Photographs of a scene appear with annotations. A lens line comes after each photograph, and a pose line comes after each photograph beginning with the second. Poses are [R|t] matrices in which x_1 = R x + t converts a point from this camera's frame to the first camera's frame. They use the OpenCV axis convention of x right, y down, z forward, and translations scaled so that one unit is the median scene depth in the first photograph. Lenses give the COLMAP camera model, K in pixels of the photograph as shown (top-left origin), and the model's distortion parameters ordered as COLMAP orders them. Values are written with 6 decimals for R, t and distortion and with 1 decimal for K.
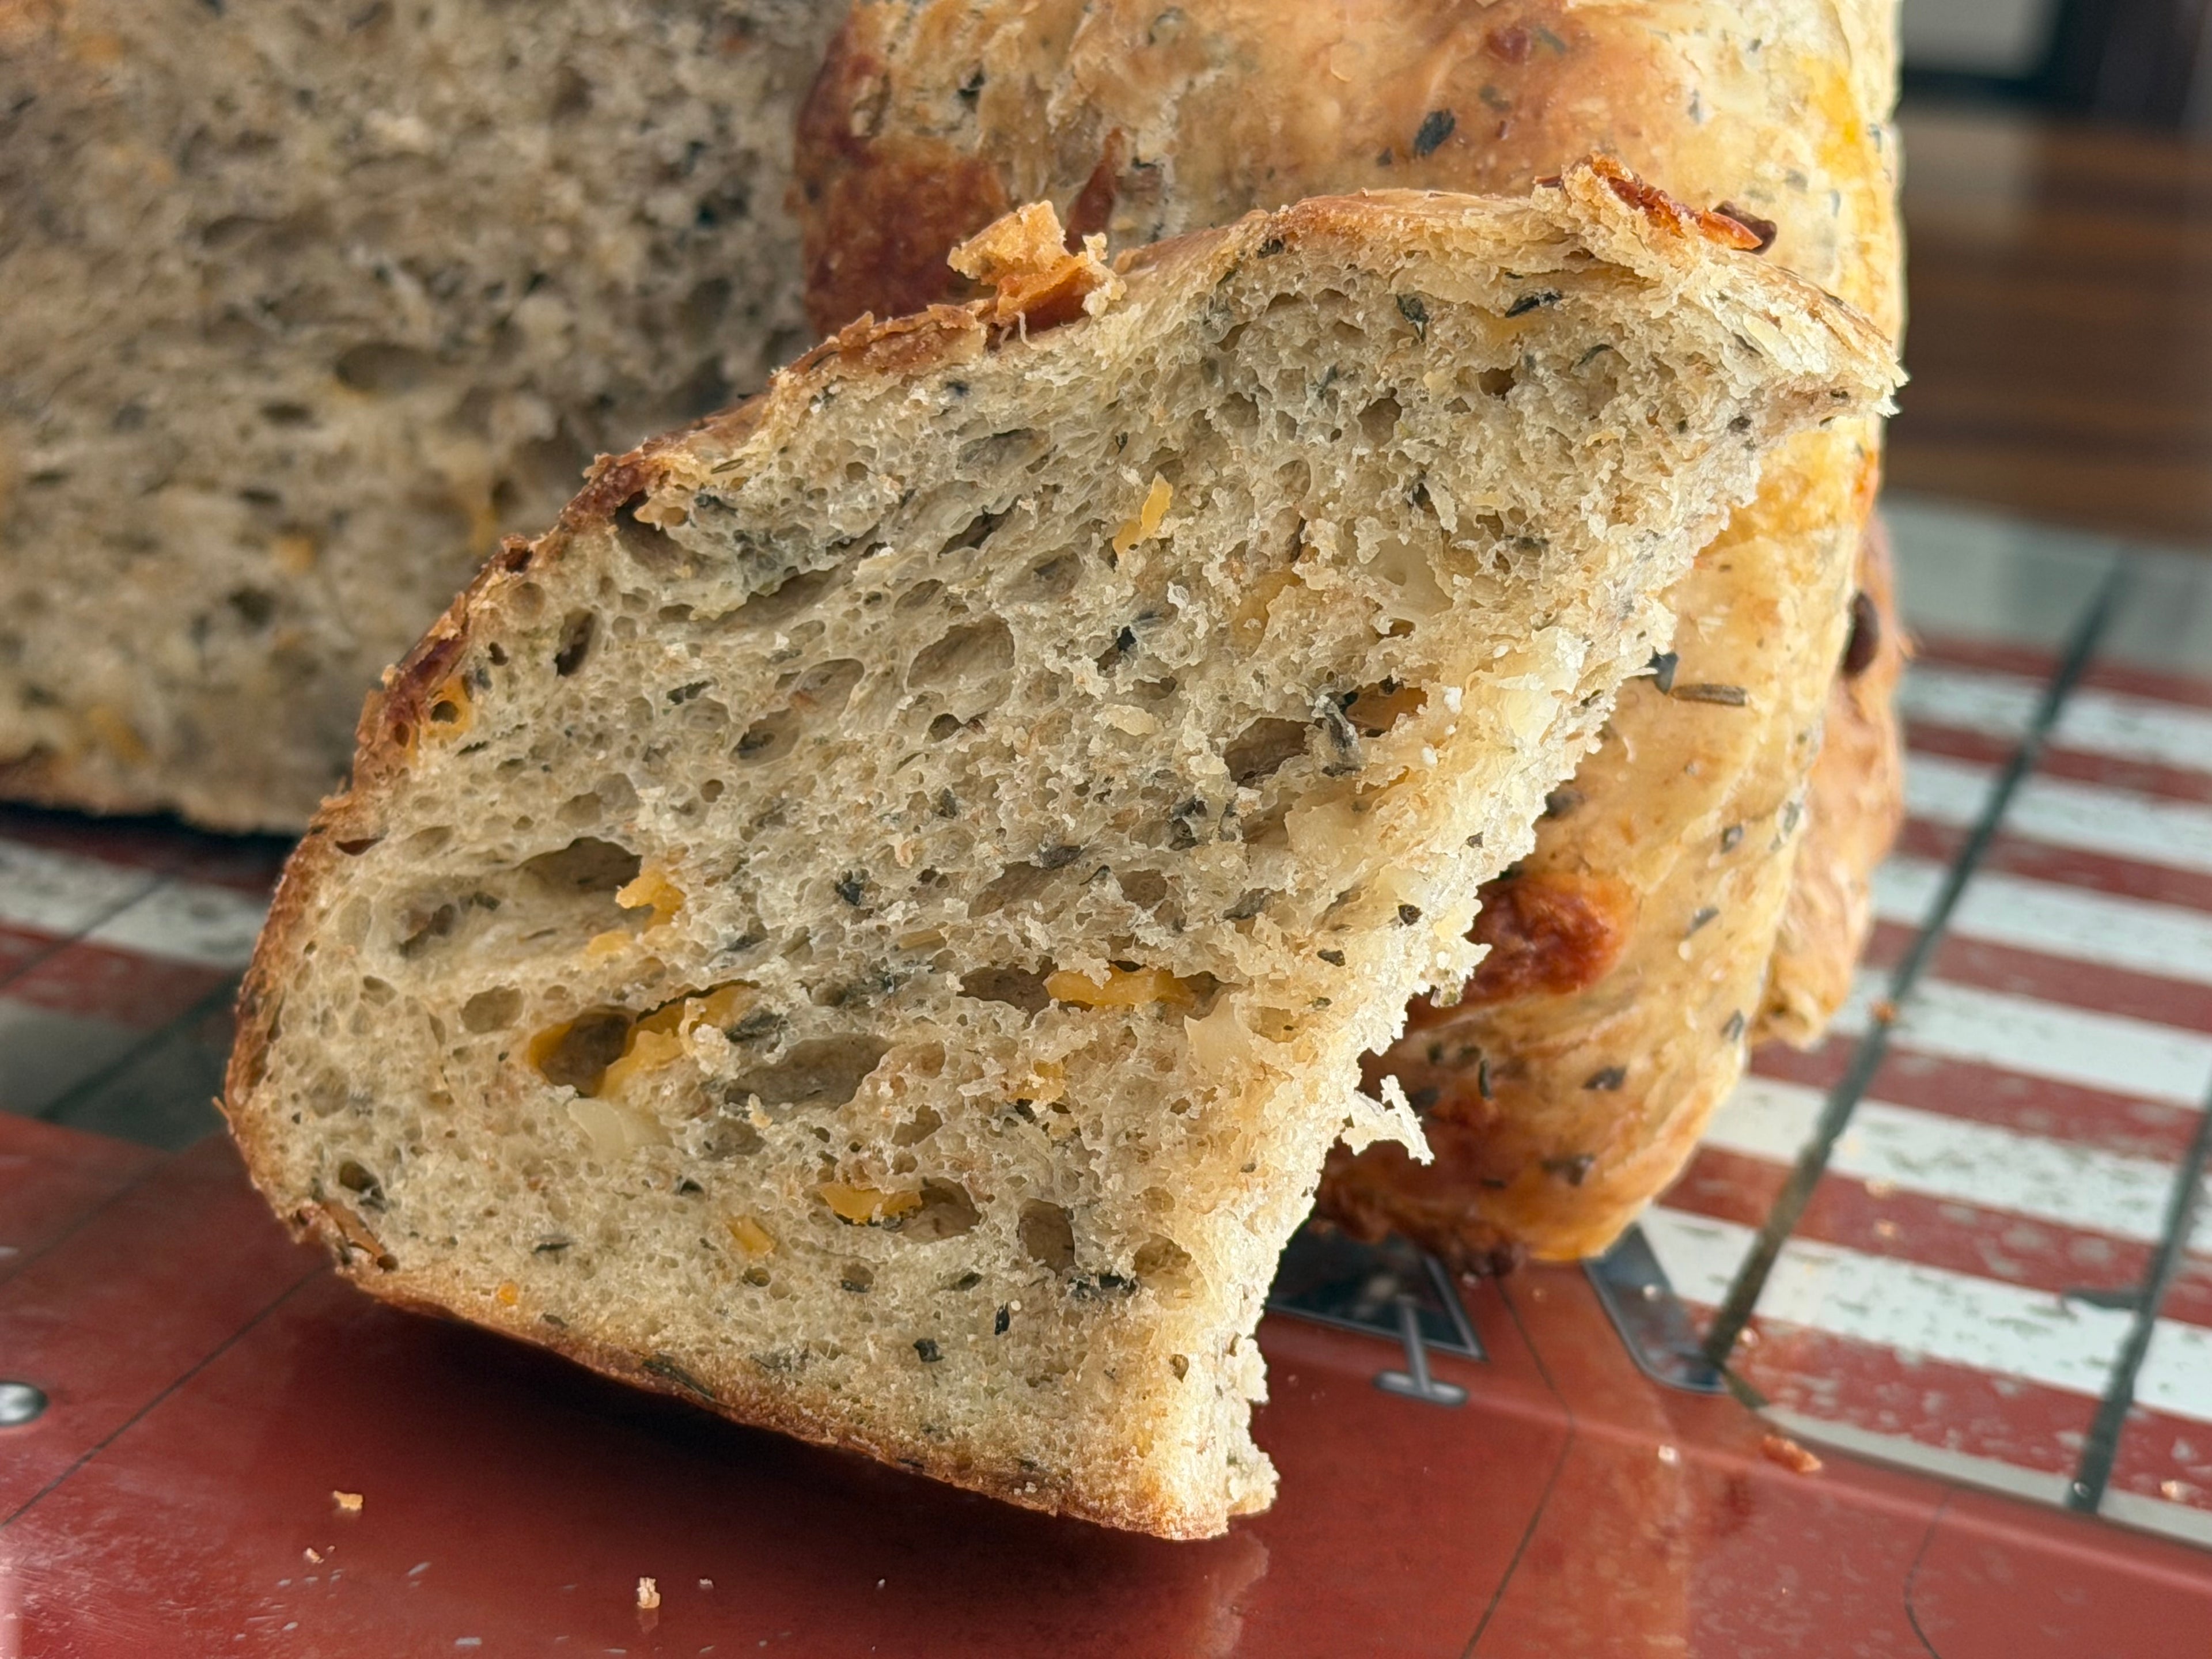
lens RADIAL K [[4872.3, 0, 1106.0], [0, 4872.3, 829.5], [0, 0, 1]] dist [0.098487, 0.049159]
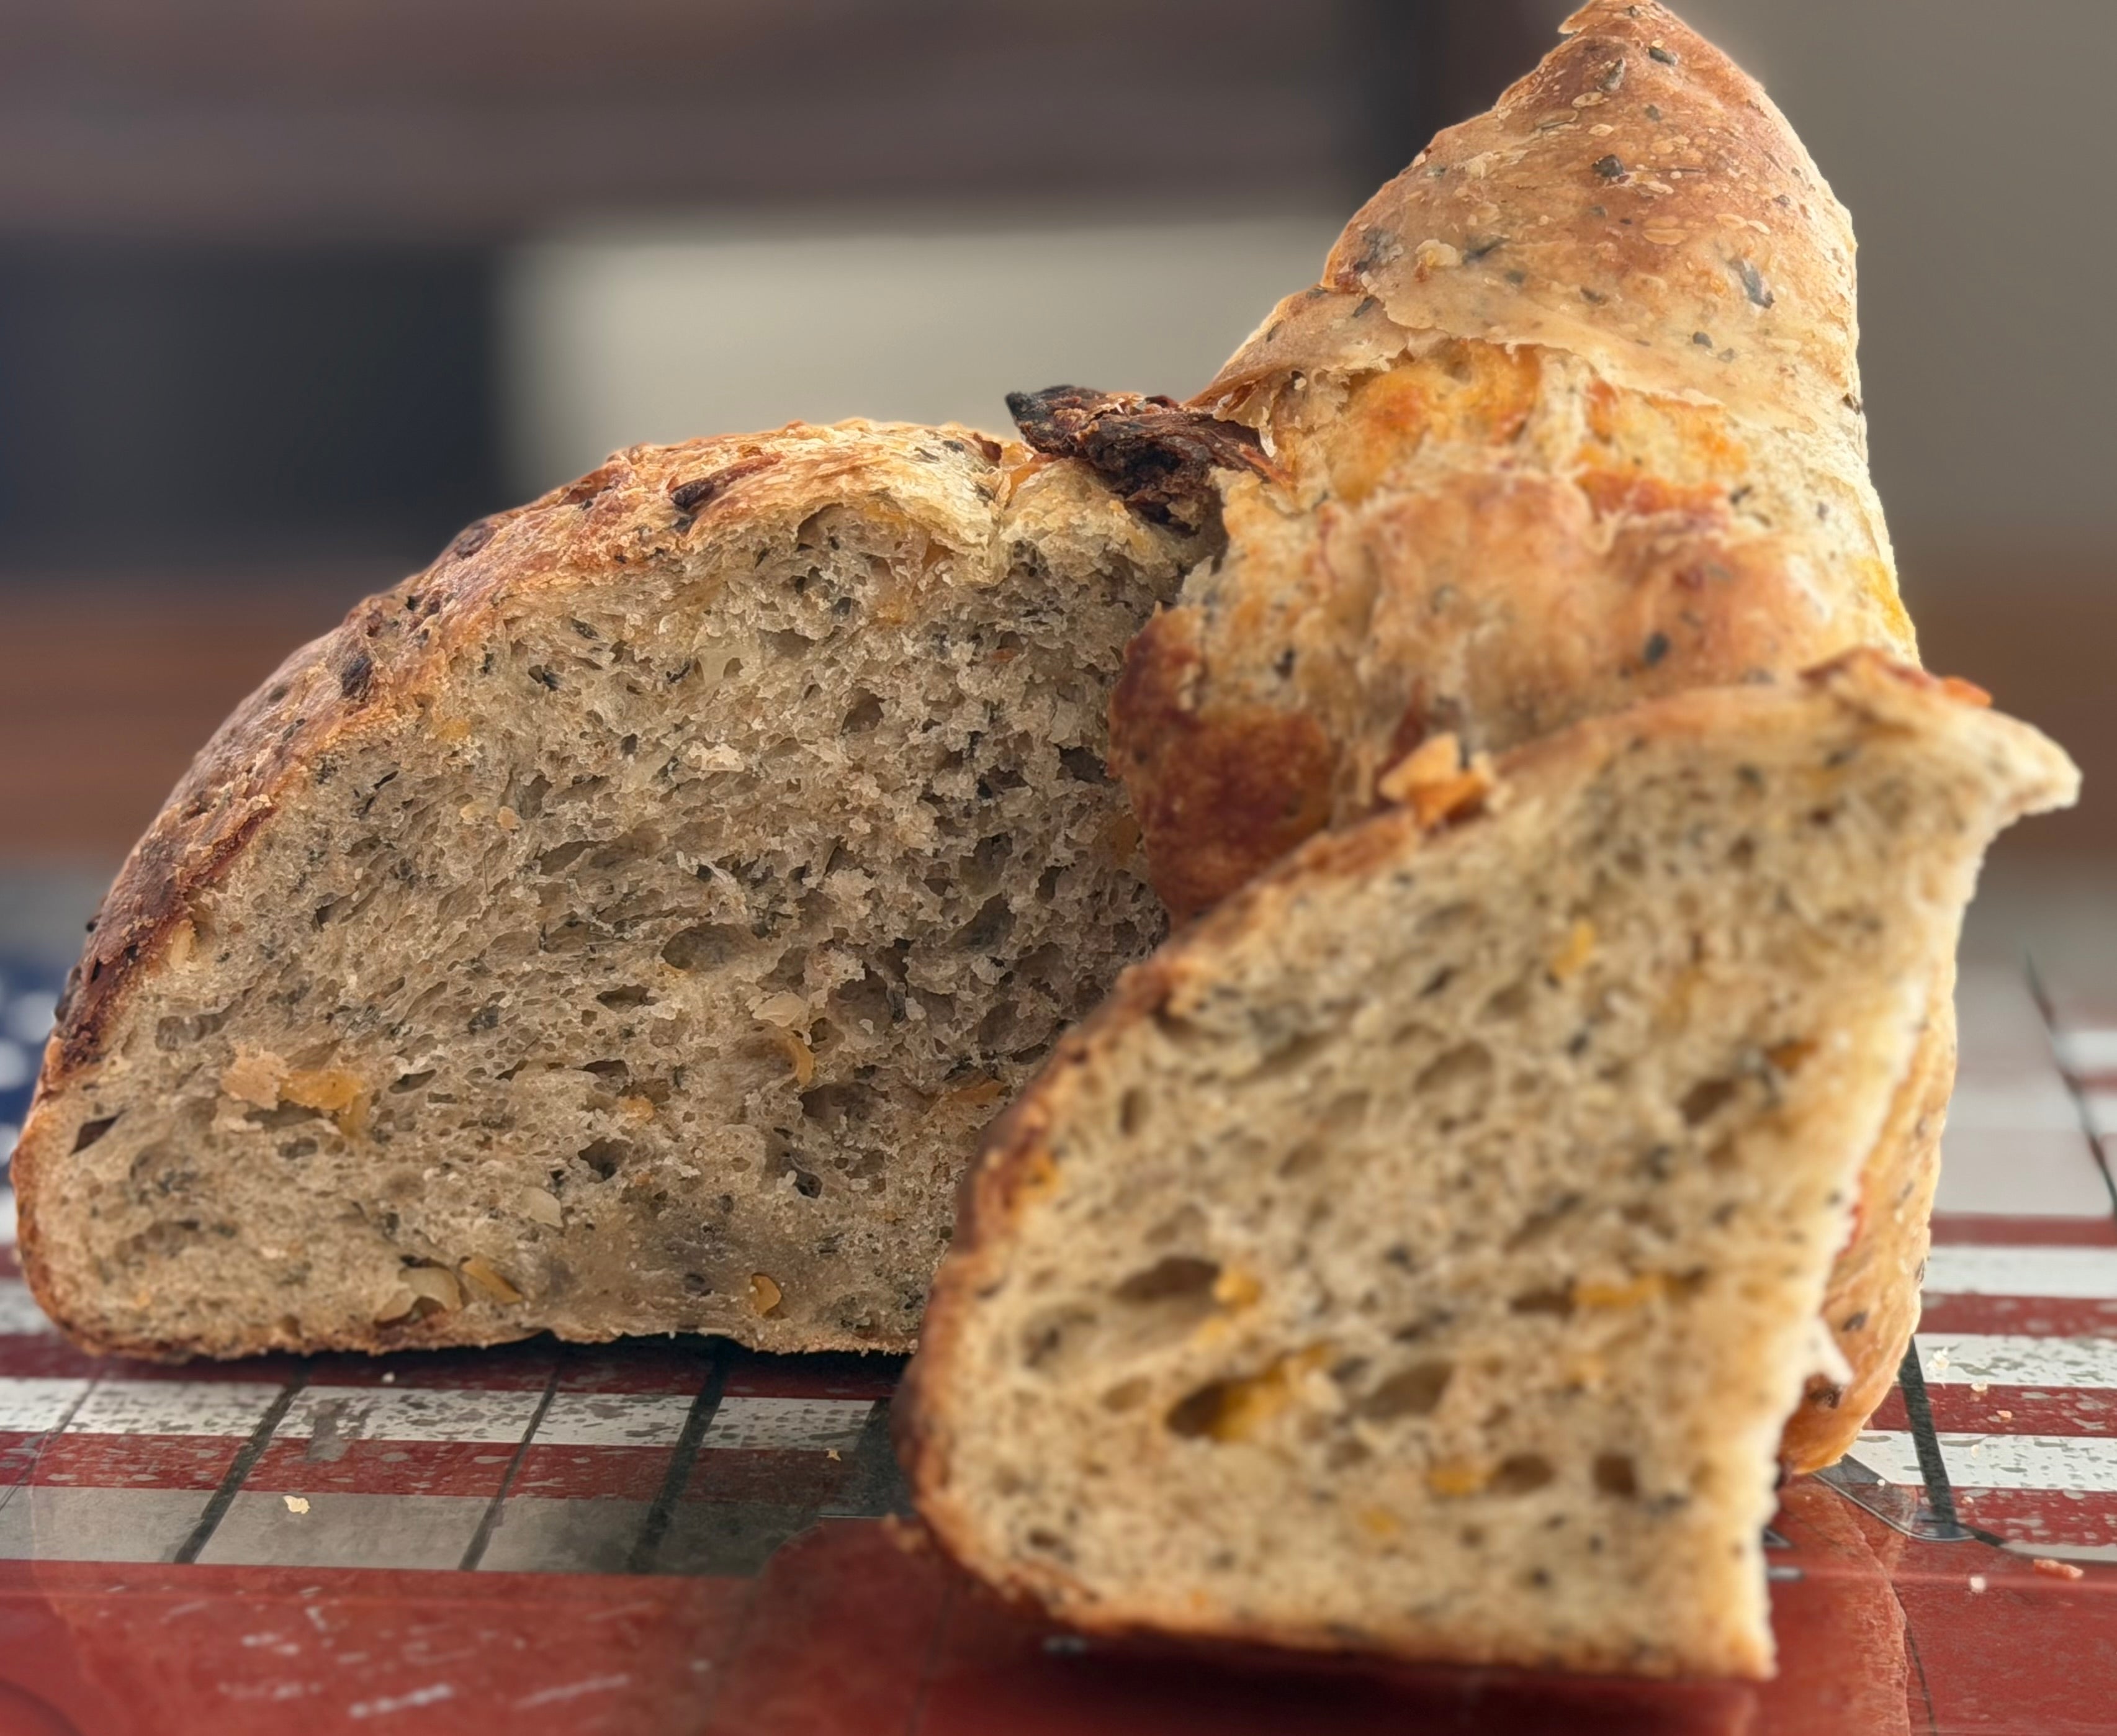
lens RADIAL K [[5359.9, 0, 1058.5], [0, 5359.9, 868.0], [0, 0, 1]] dist [0.008710, 1.868481]
pose [[0.957673, -0.144104, 0.249191, -0.483461], [0.166244, 0.983590, -0.070101, -0.004762], [-0.235000, 0.108560, 0.965914, -0.412111]]
